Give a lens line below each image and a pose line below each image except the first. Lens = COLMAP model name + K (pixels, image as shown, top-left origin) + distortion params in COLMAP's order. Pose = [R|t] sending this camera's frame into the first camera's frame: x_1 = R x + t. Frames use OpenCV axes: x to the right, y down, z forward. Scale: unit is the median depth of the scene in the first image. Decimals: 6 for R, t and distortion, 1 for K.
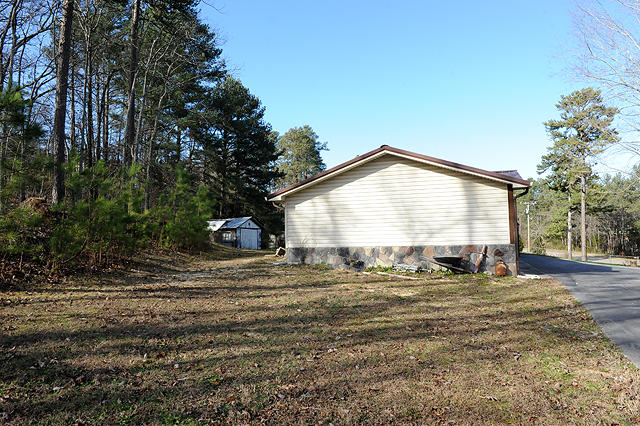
lens RADIAL K [[437.0, 0, 323.0], [0, 437.0, 215.1], [0, 0, 1]] dist [-0.049601, -0.002149]
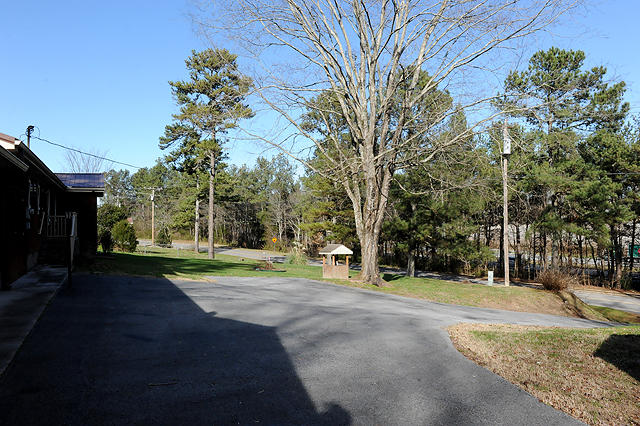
lens RADIAL K [[437.0, 0, 323.0], [0, 437.0, 215.1], [0, 0, 1]] dist [-0.049601, -0.002149]
pose [[0.698329, 0.016374, 0.715590, 0.153720], [-0.035115, 0.999318, 0.011401, 0.006634], [-0.714915, -0.033089, 0.698428, 0.252328]]
